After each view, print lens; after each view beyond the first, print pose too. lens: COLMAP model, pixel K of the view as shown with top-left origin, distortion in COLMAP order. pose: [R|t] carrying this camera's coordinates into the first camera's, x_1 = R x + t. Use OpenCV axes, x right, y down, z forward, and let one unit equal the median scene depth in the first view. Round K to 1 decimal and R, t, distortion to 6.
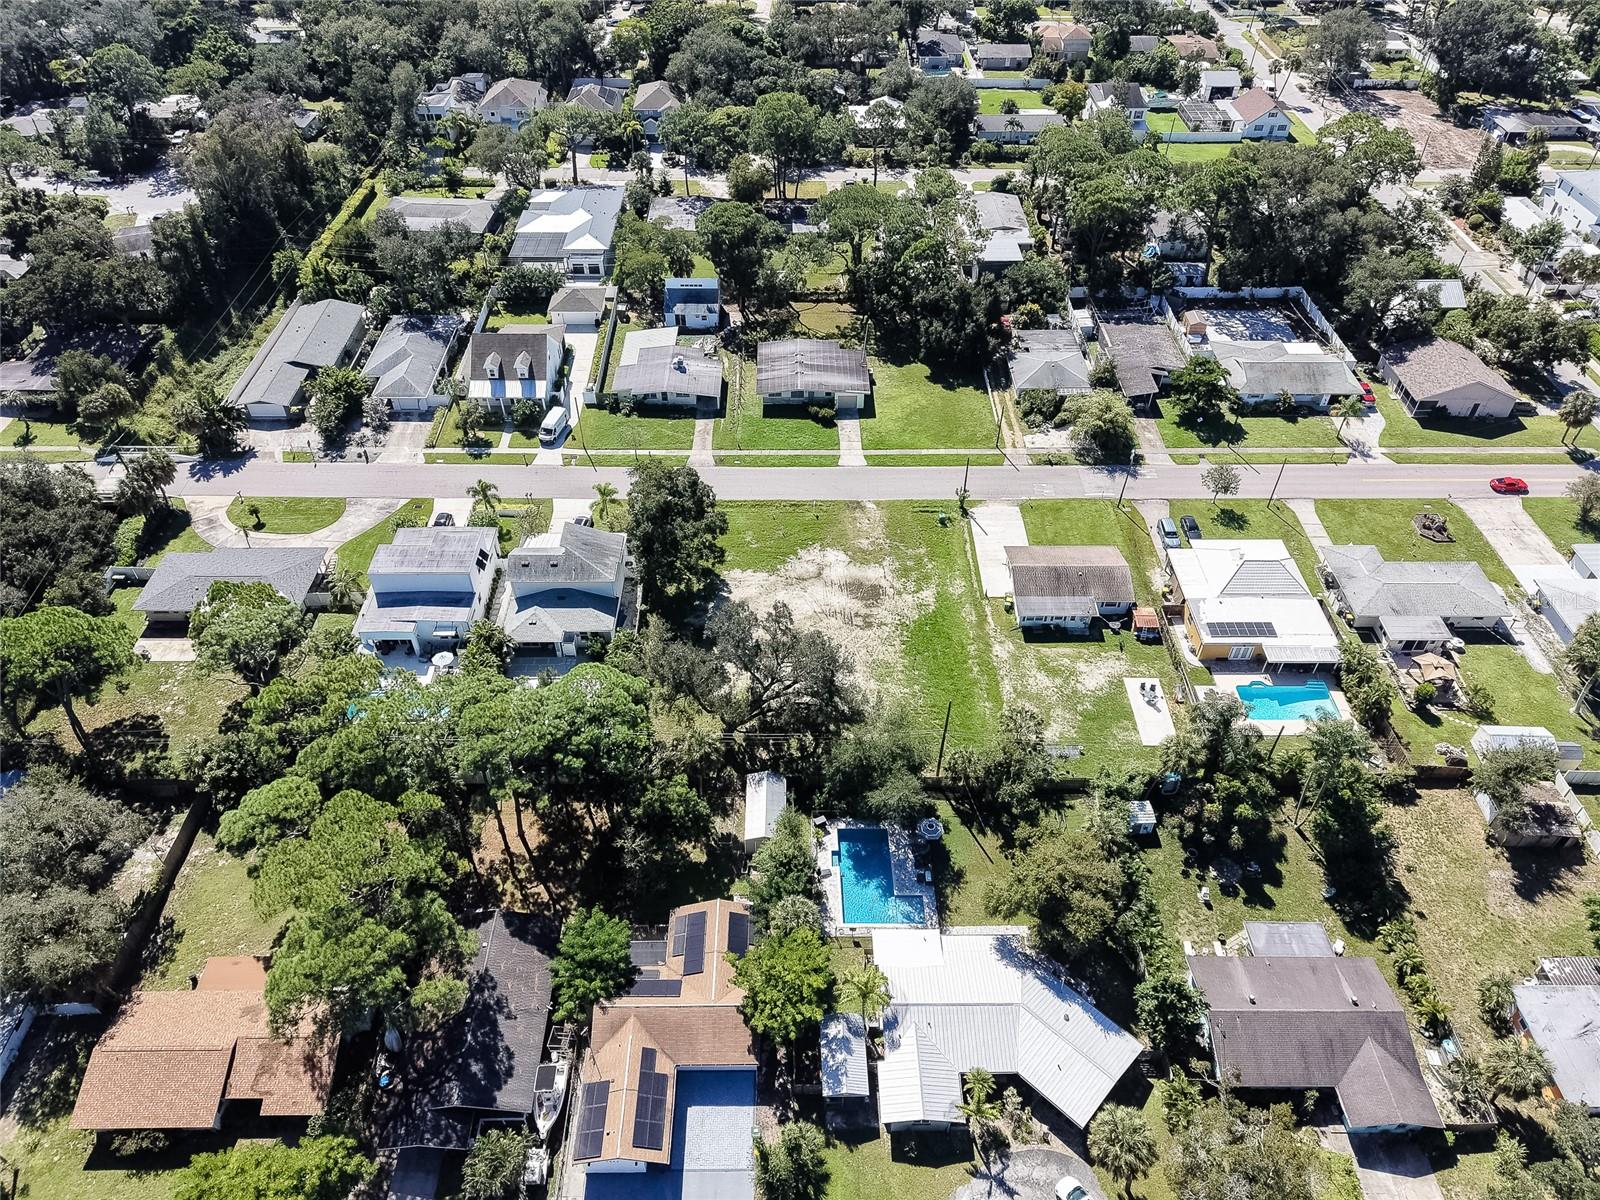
lens RADIAL K [[1104.4, 0, 800.6], [0, 1104.4, 585.0], [0, 0, 1]] dist [0.035295, -0.034258]
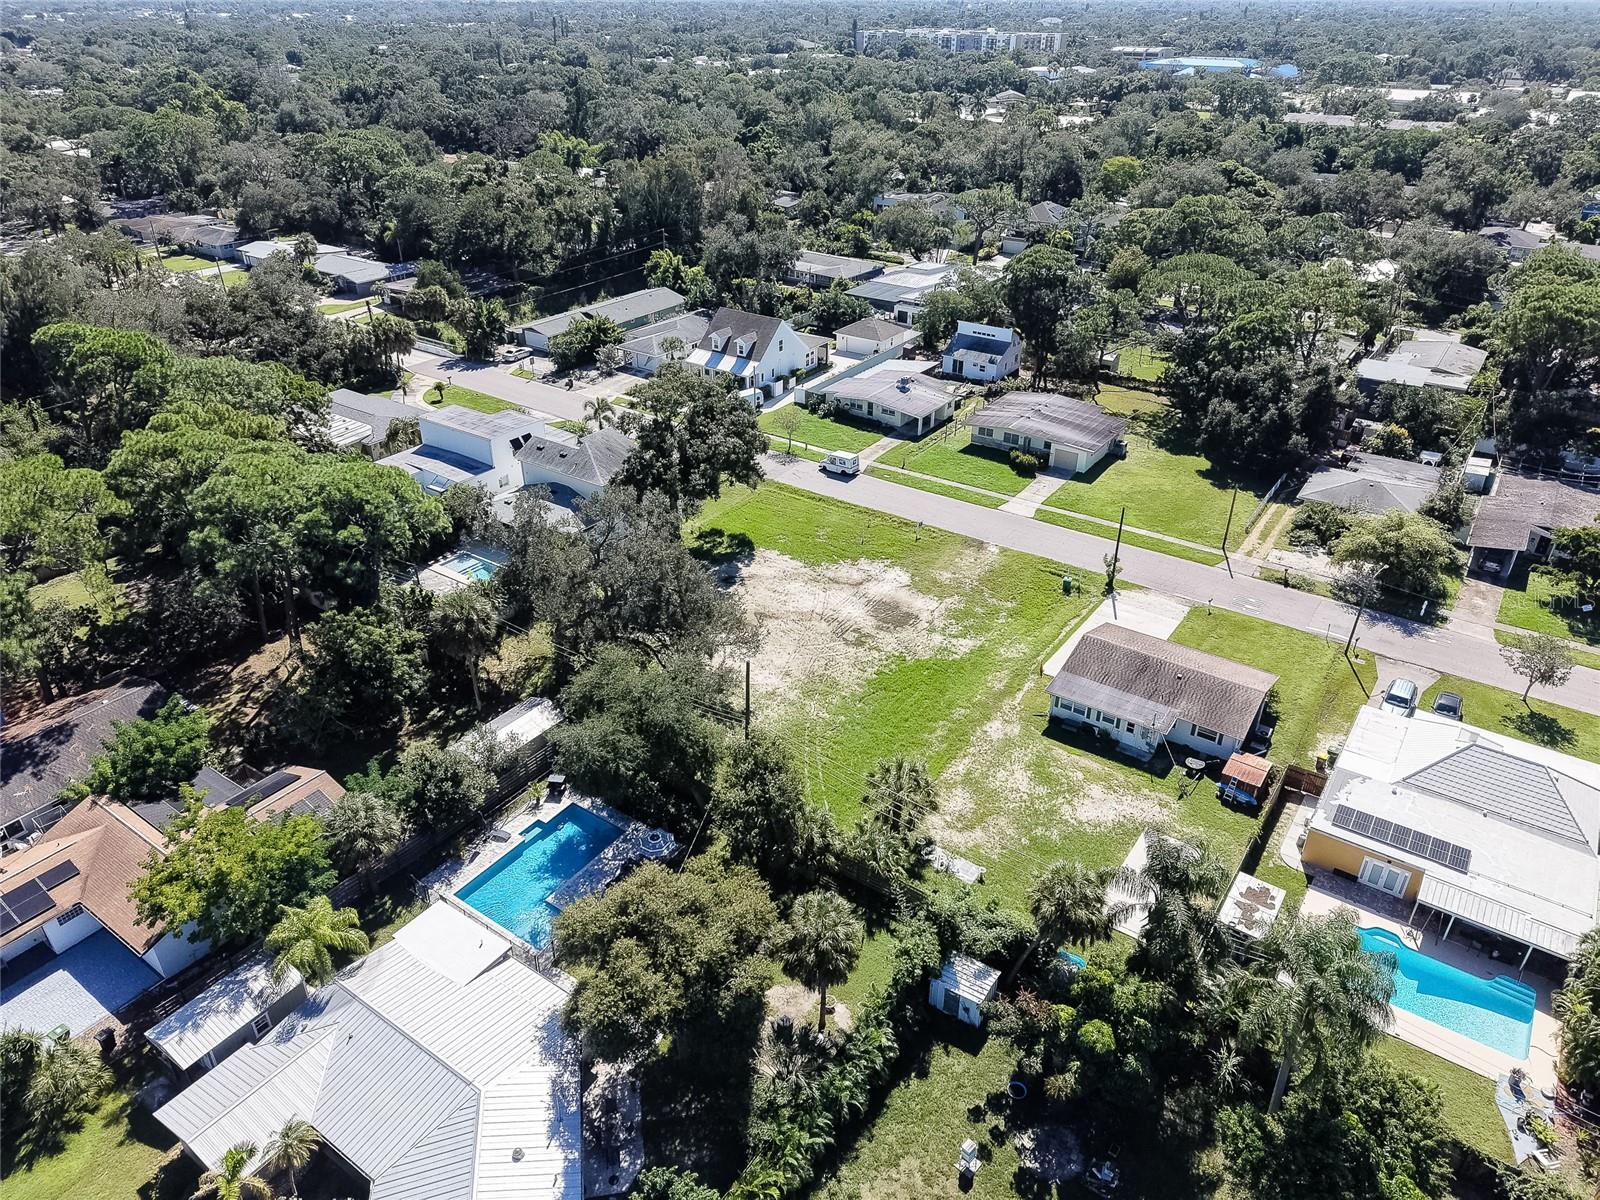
lens RADIAL K [[1074.3, 0, 799.6], [0, 1074.3, 598.4], [0, 0, 1]] dist [0.019345, -0.016728]
pose [[0.815978, 0.286697, -0.501980, 0.324478], [-0.391123, 0.913225, -0.114204, 0.090831], [0.425679, 0.289524, 0.857306, 0.322954]]
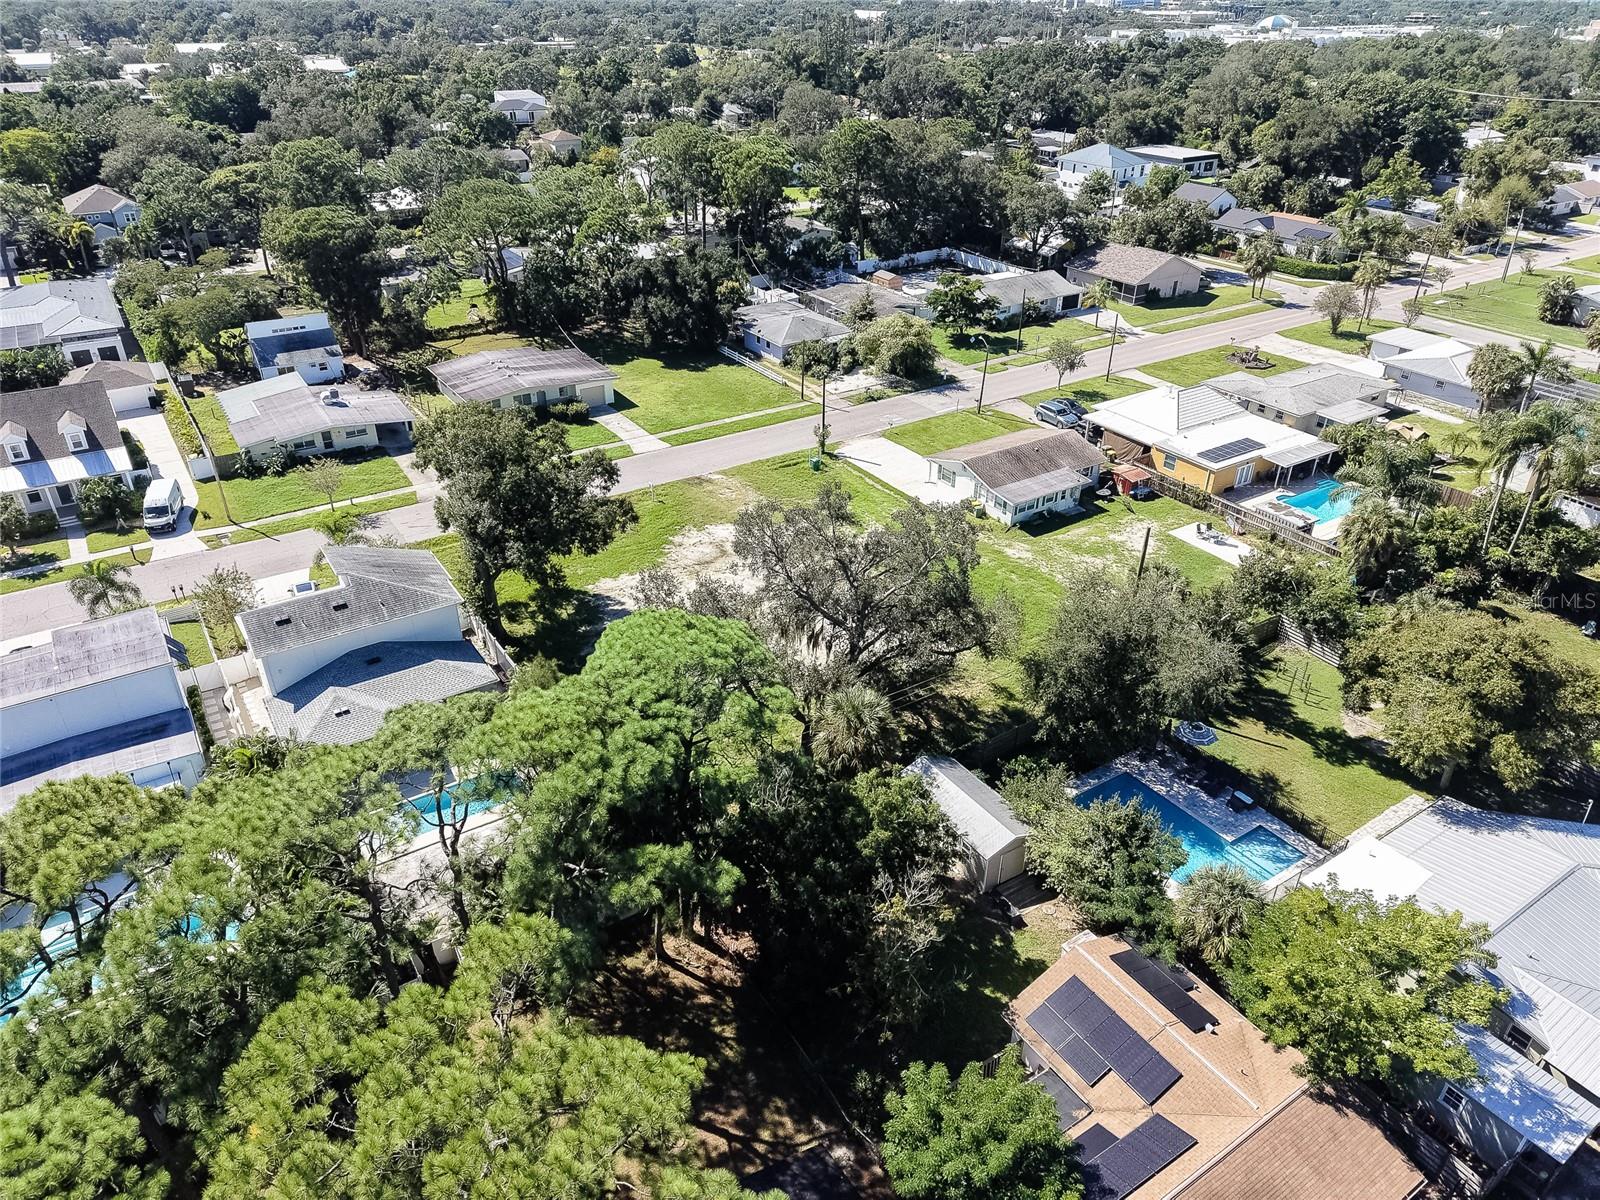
lens RADIAL K [[1064.6, 0, 800.0], [0, 1064.6, 600.0], [0, 0, 1]] dist [0.043864, -0.047720]
pose [[0.838721, -0.271100, 0.472285, -0.234995], [0.361349, 0.925892, -0.110235, 0.096535], [-0.407400, 0.263116, 0.874526, 0.384582]]
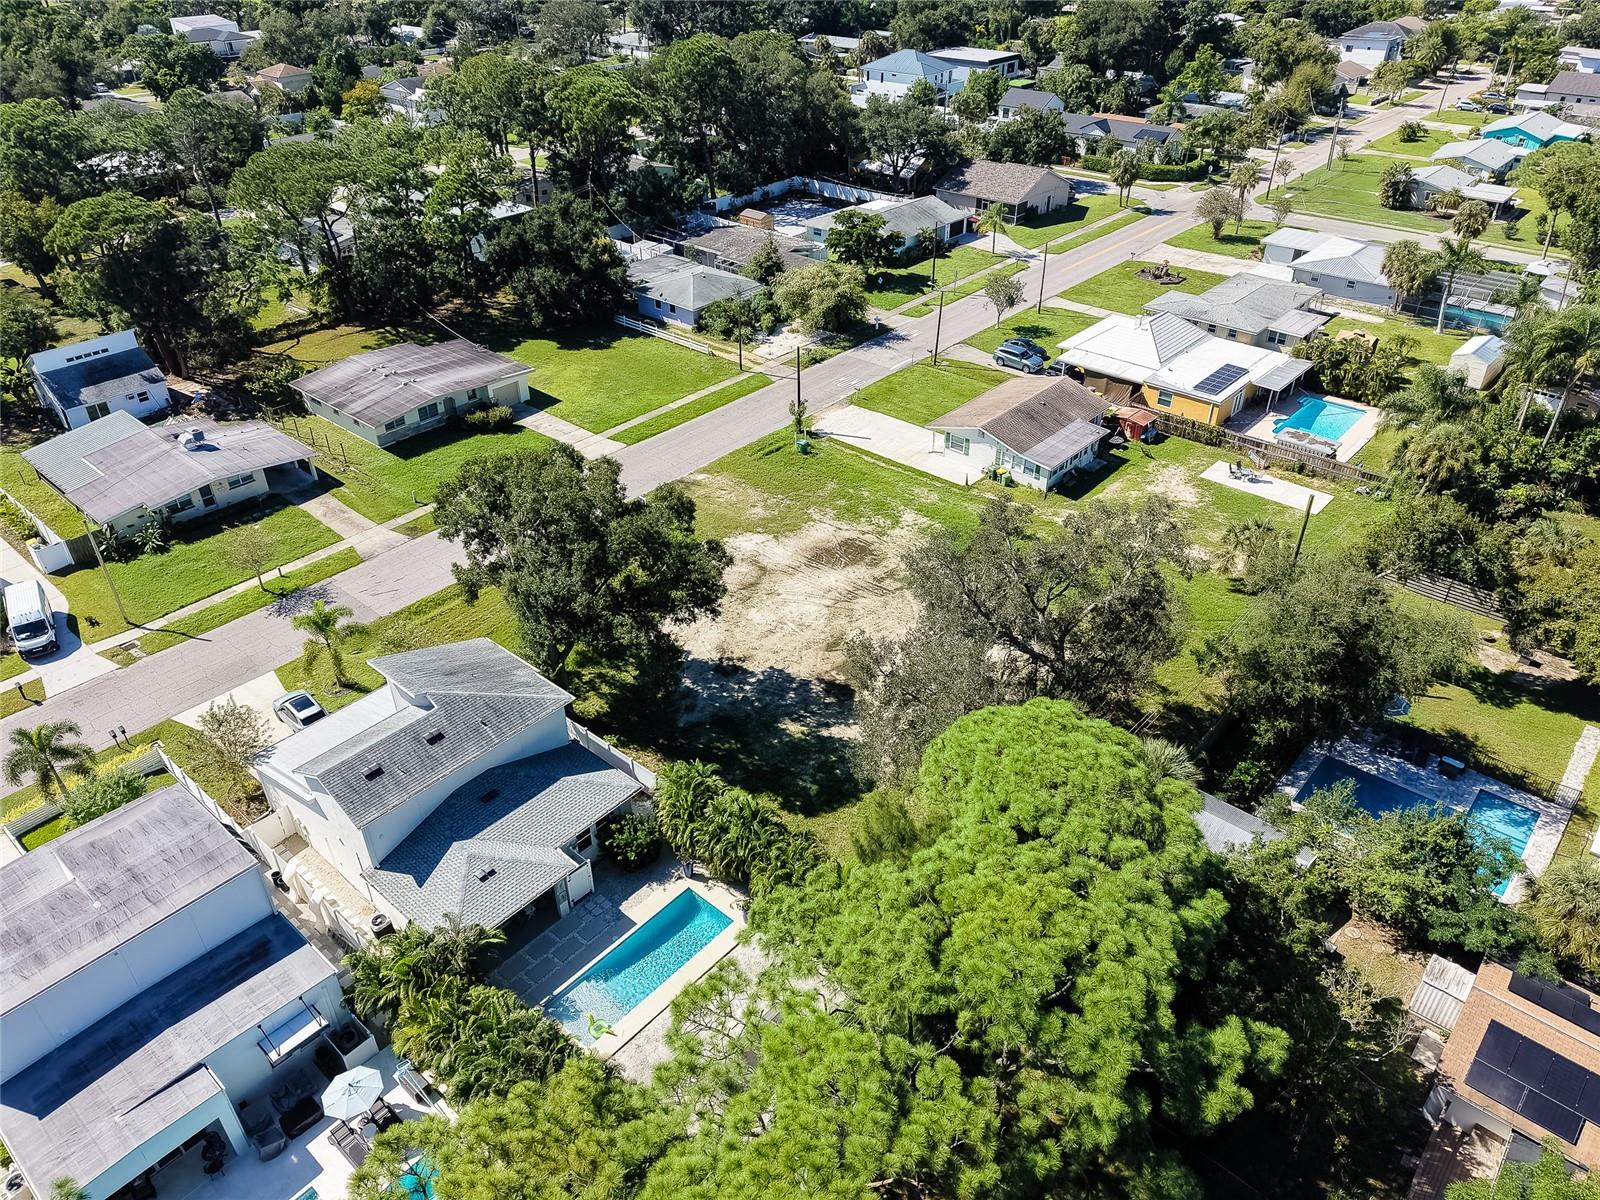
lens RADIAL K [[1104.4, 0, 800.6], [0, 1104.4, 585.0], [0, 0, 1]] dist [0.035295, -0.034258]
pose [[0.664079, -0.414160, 0.622472, -0.309253], [0.507400, 0.861130, 0.031635, -0.009585], [-0.549131, 0.294834, 0.782003, 0.484709]]
